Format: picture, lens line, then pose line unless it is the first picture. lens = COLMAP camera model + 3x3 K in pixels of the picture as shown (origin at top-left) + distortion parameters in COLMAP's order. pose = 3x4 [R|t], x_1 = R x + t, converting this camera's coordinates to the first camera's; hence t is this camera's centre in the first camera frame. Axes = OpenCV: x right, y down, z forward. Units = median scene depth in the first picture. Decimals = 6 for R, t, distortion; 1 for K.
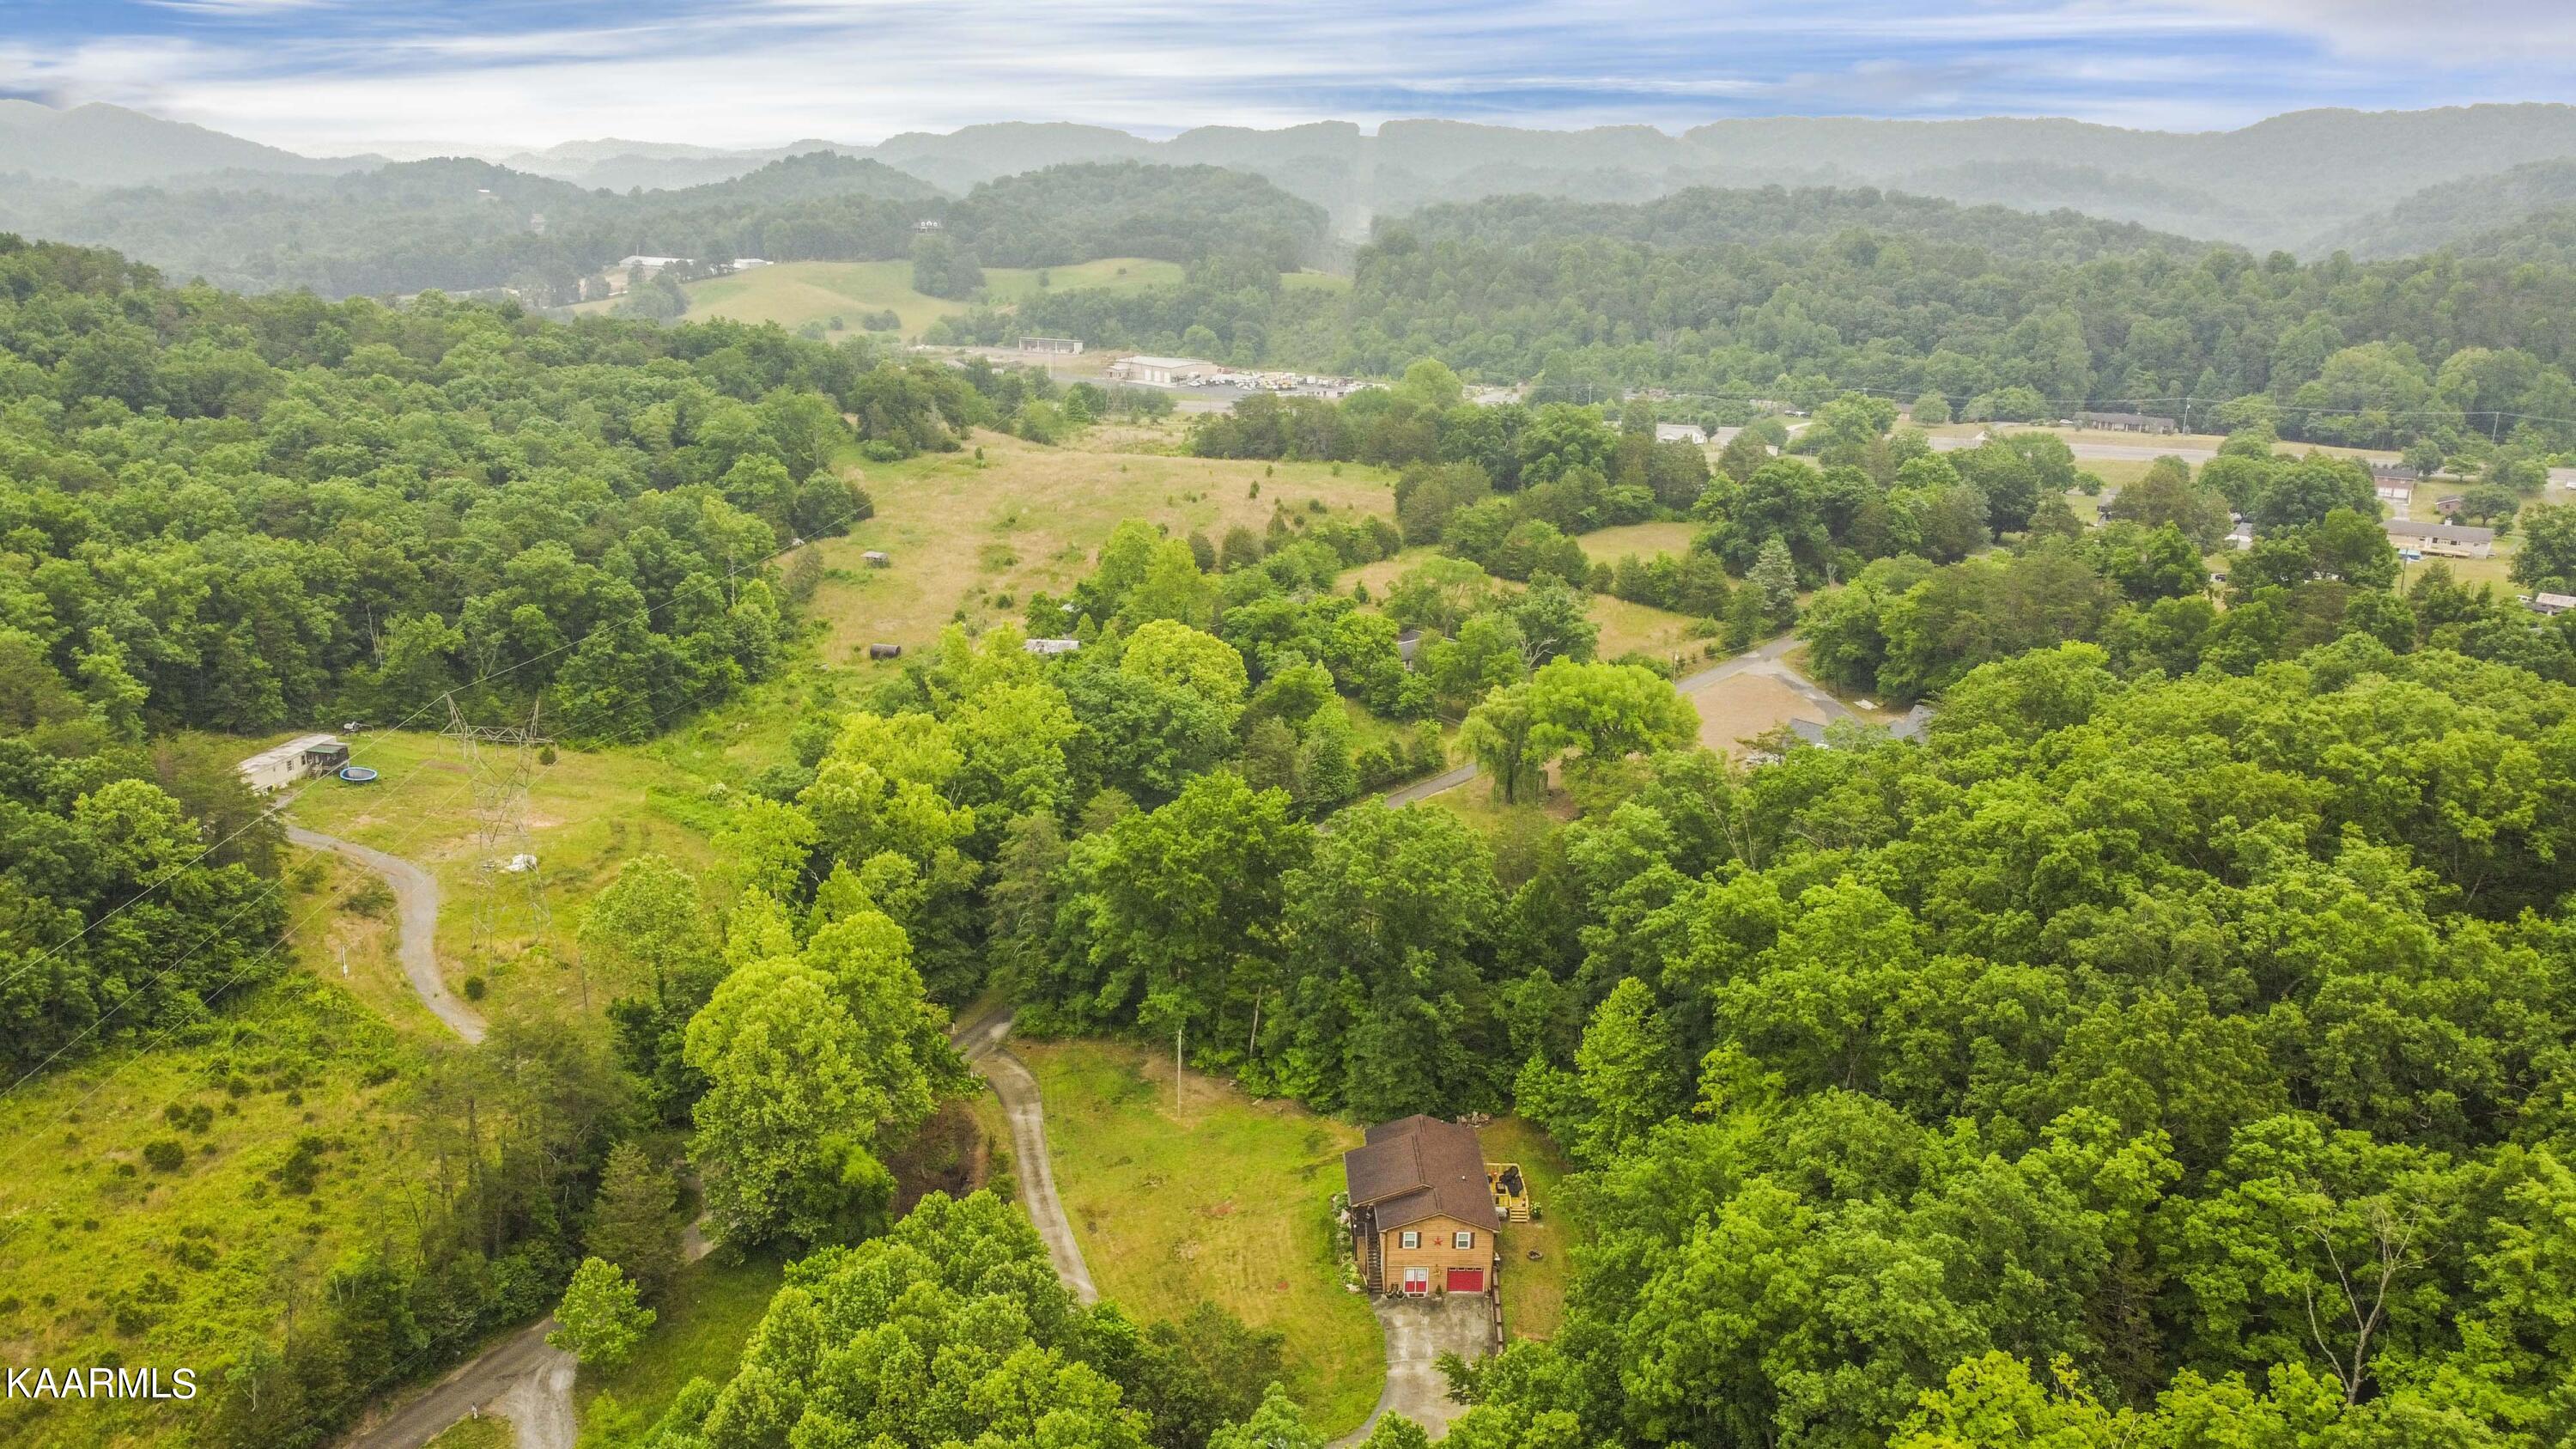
lens RADIAL K [[1944.2, 0, 1302.3], [0, 1944.2, 726.8], [0, 0, 1]] dist [0.012781, -0.017105]
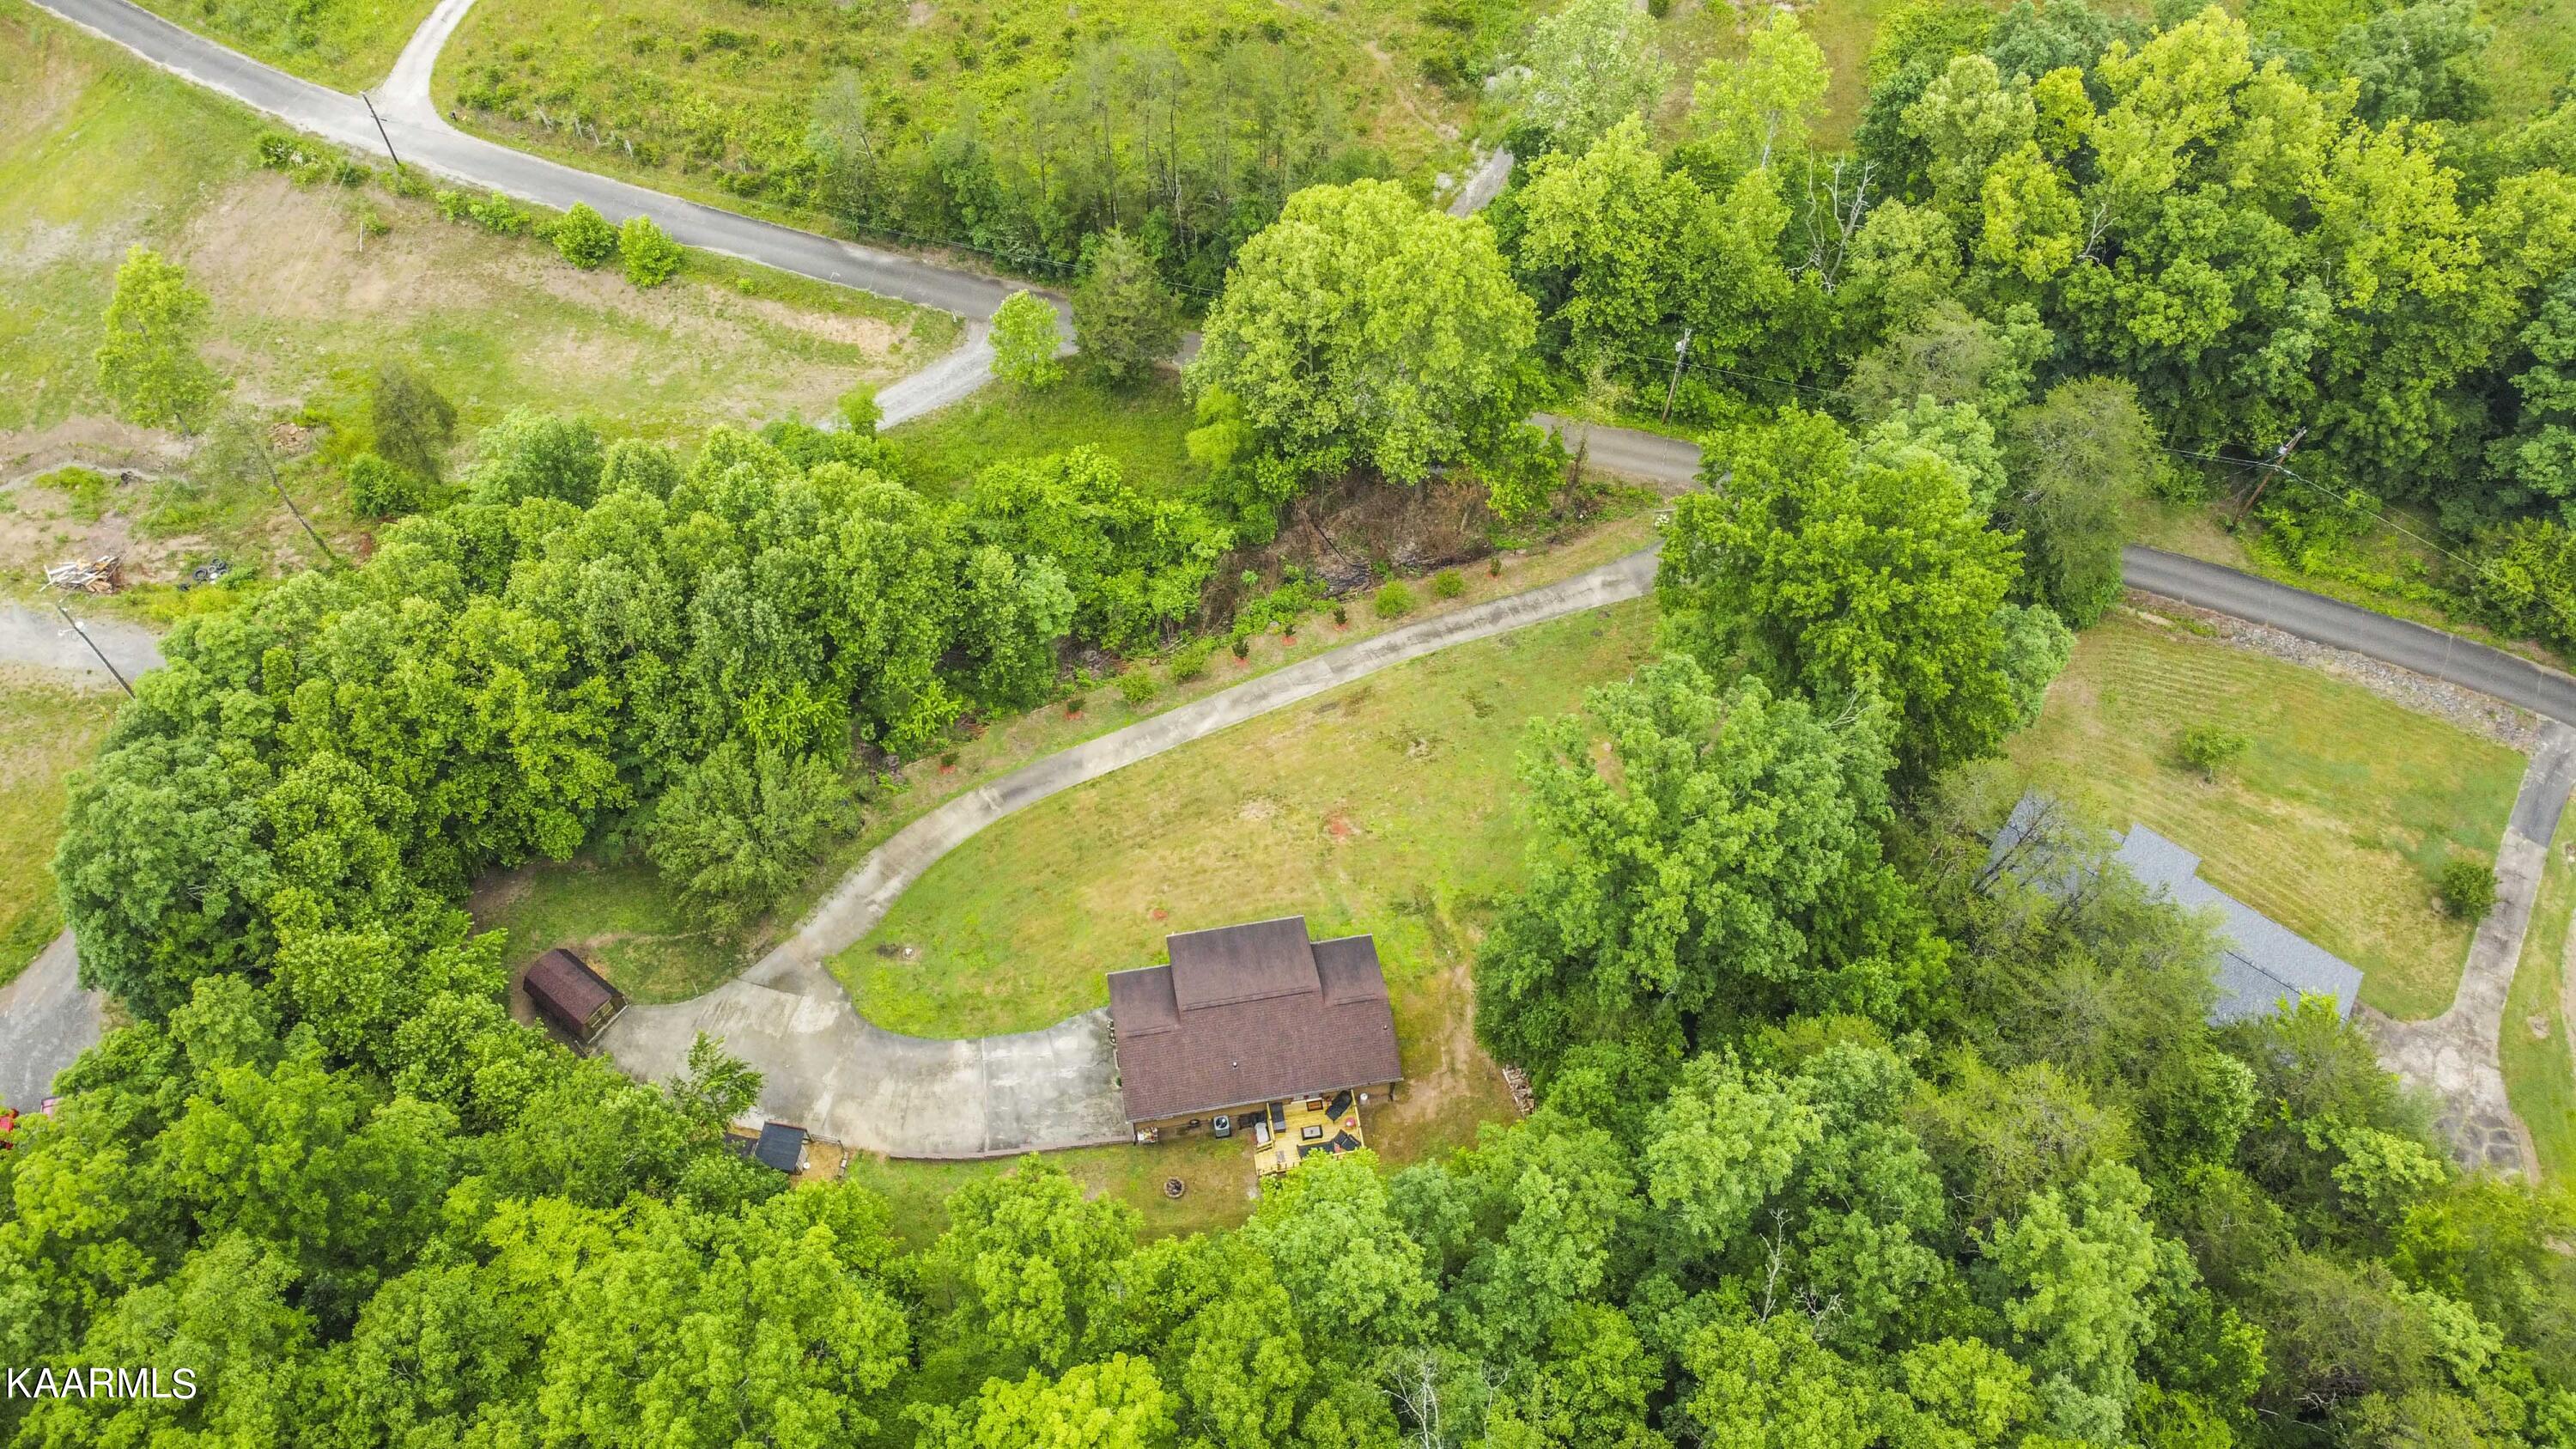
lens RADIAL K [[1944.2, 0, 1294.6], [0, 1944.2, 721.1], [0, 0, 1]] dist [0.012781, -0.017105]
pose [[0.137126, 0.822491, -0.552001, 0.357505], [-0.289042, 0.566237, 0.771901, -0.380188], [0.947445, 0.053704, 0.315380, 0.741147]]
